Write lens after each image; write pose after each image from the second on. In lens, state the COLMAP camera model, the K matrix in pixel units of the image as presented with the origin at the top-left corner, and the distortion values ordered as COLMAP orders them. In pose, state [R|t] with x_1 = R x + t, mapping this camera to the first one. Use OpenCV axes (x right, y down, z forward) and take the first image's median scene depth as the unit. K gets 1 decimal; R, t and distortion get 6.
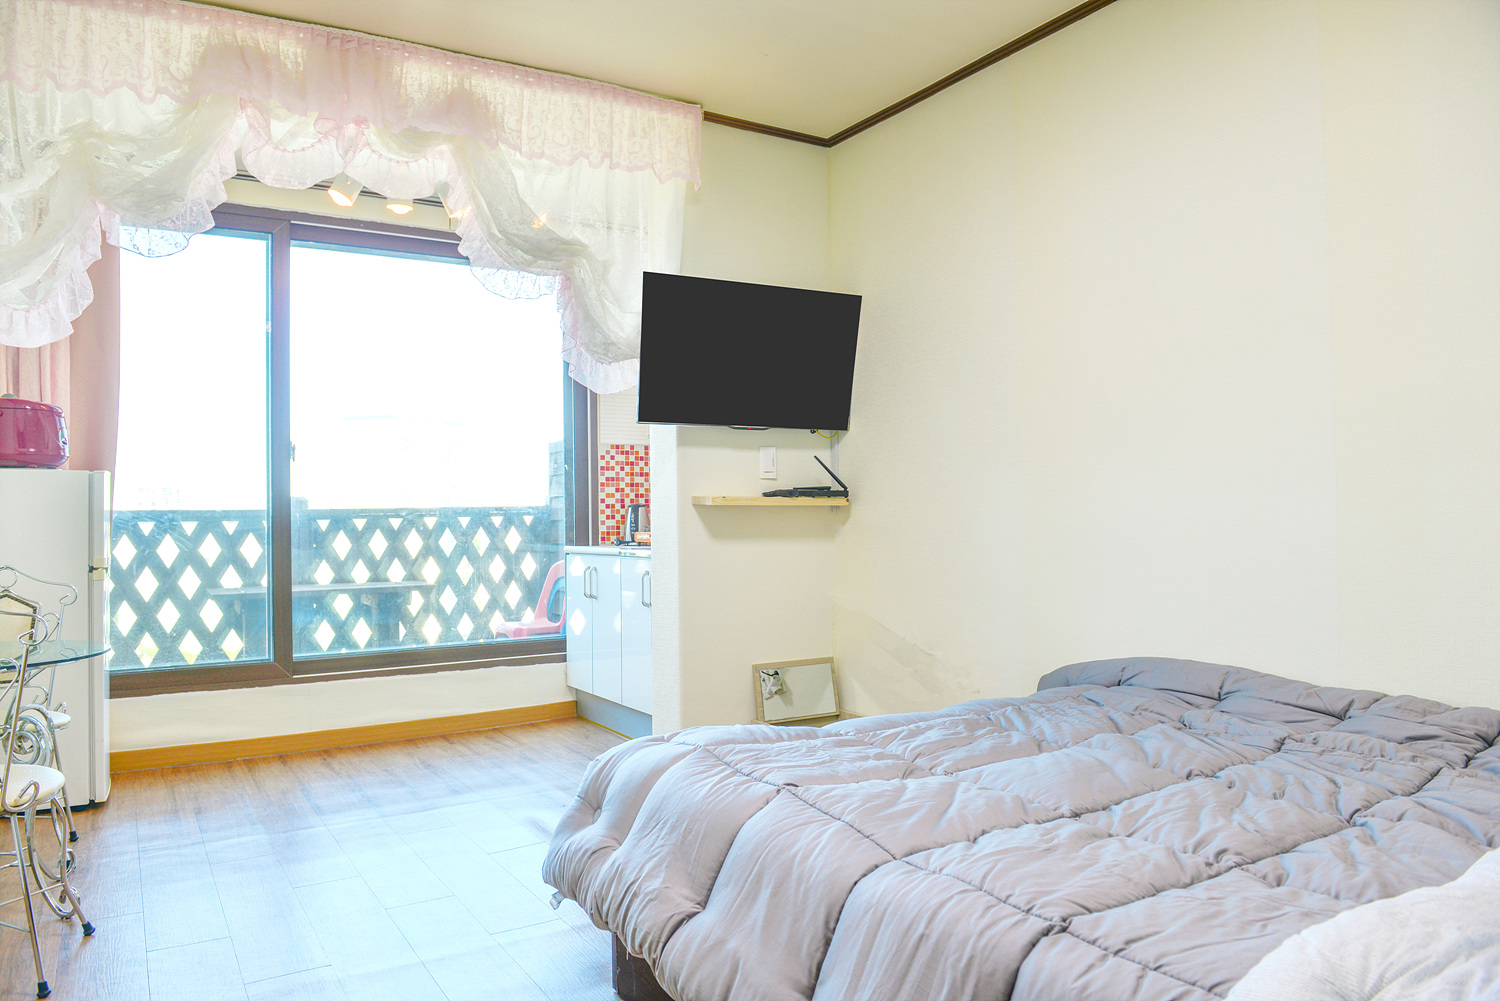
lens RADIAL K [[1024.6, 0, 750.0], [0, 1024.6, 500.5], [0, 0, 1]] dist [-0.040579, -0.004284]
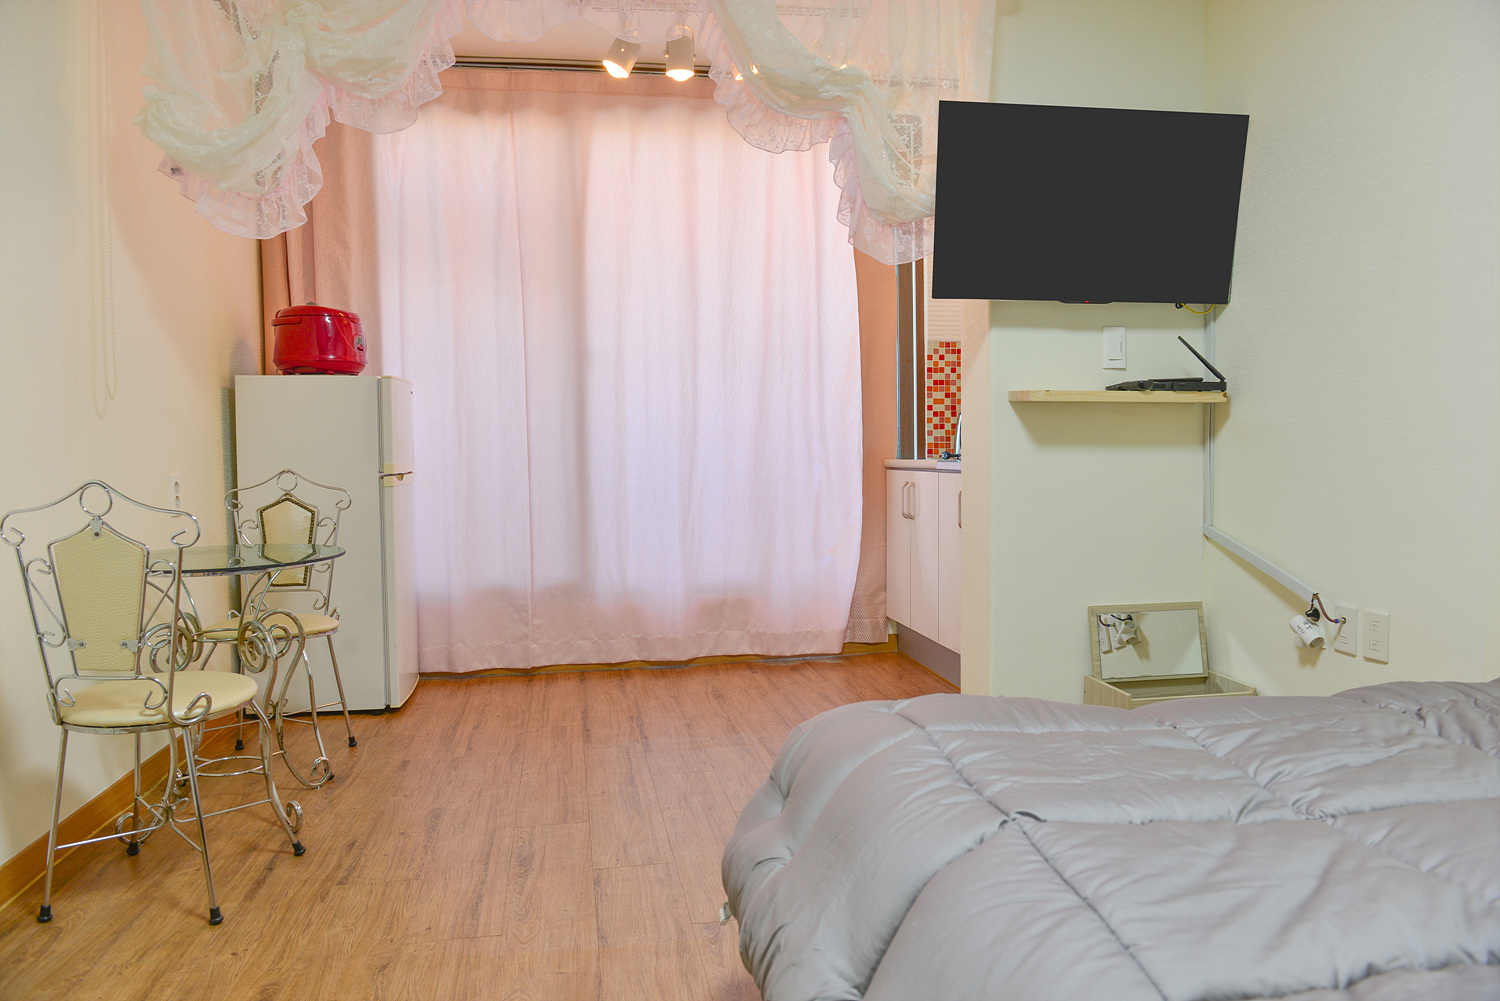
lens RADIAL K [[1024.6, 0, 750.0], [0, 1024.6, 500.5], [0, 0, 1]] dist [-0.040579, -0.004284]
pose [[0.927905, 0.020008, -0.372280, 0.048275], [0.006686, 0.997505, 0.070277, 0.020950], [0.372757, -0.067700, 0.925456, 0.171734]]
